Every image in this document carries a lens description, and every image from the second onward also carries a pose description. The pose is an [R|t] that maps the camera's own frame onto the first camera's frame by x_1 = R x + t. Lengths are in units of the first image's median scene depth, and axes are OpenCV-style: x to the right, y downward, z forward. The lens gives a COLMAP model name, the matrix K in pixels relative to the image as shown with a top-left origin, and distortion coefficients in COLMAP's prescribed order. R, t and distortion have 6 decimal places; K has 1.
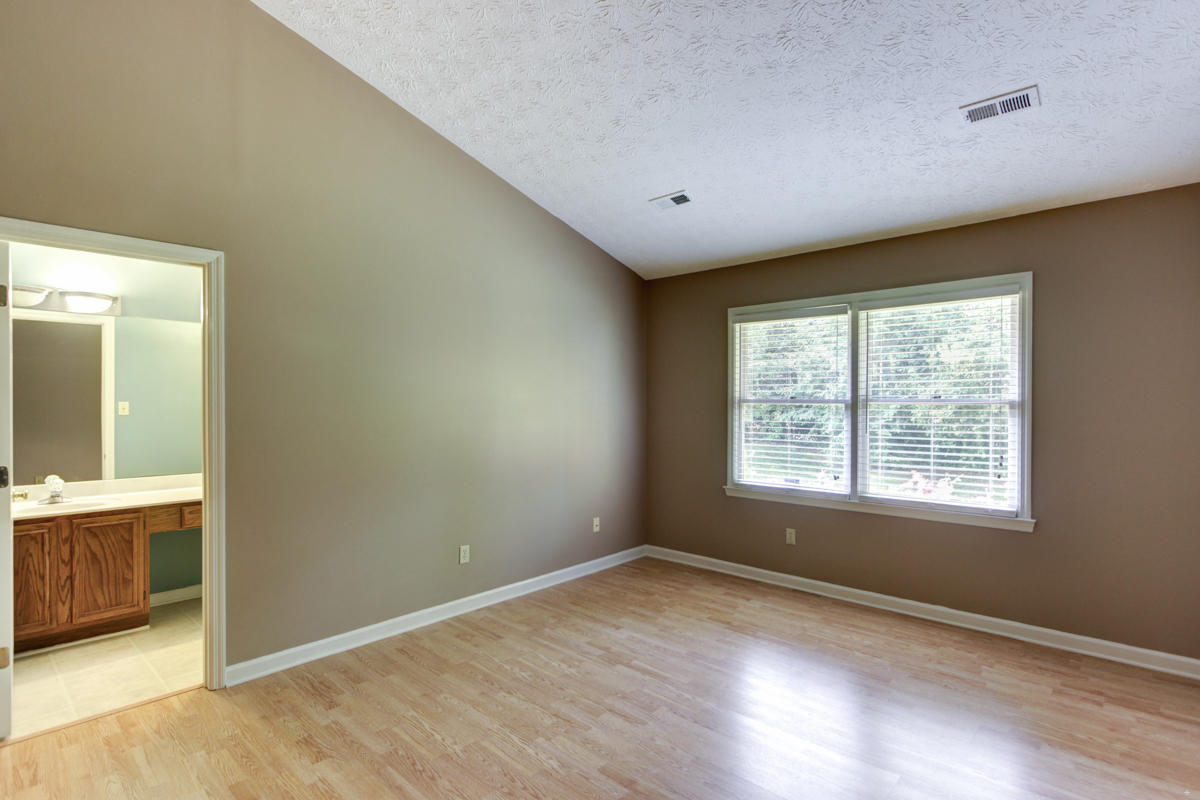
lens RADIAL K [[575.7, 0, 596.9], [0, 575.7, 405.9], [0, 0, 1]] dist [-0.017783, 0.000768]
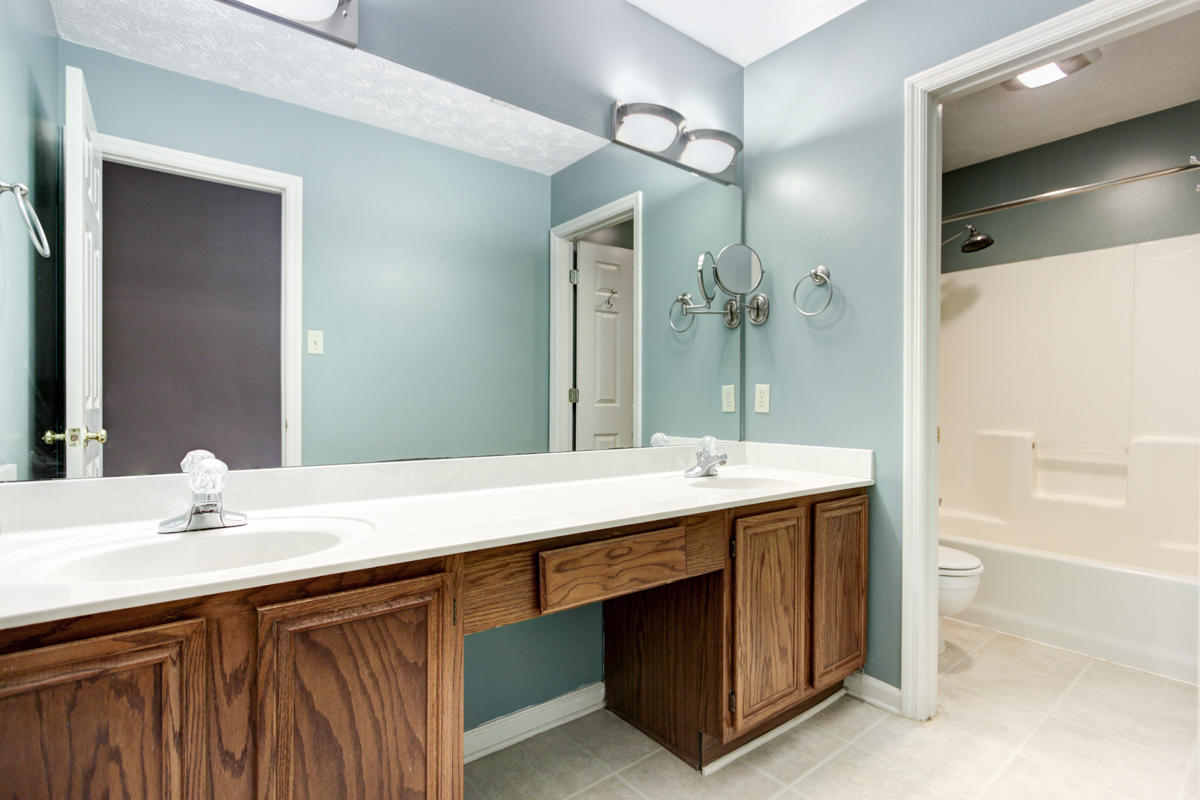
lens RADIAL K [[575.7, 0, 600.7], [0, 575.7, 402.0], [0, 0, 1]] dist [-0.017783, 0.000768]
pose [[0.986391, 0.008206, -0.164213, -0.571317], [-0.008365, 0.999965, -0.000283, 0.079382], [0.164205, 0.001652, 0.986425, 0.601311]]
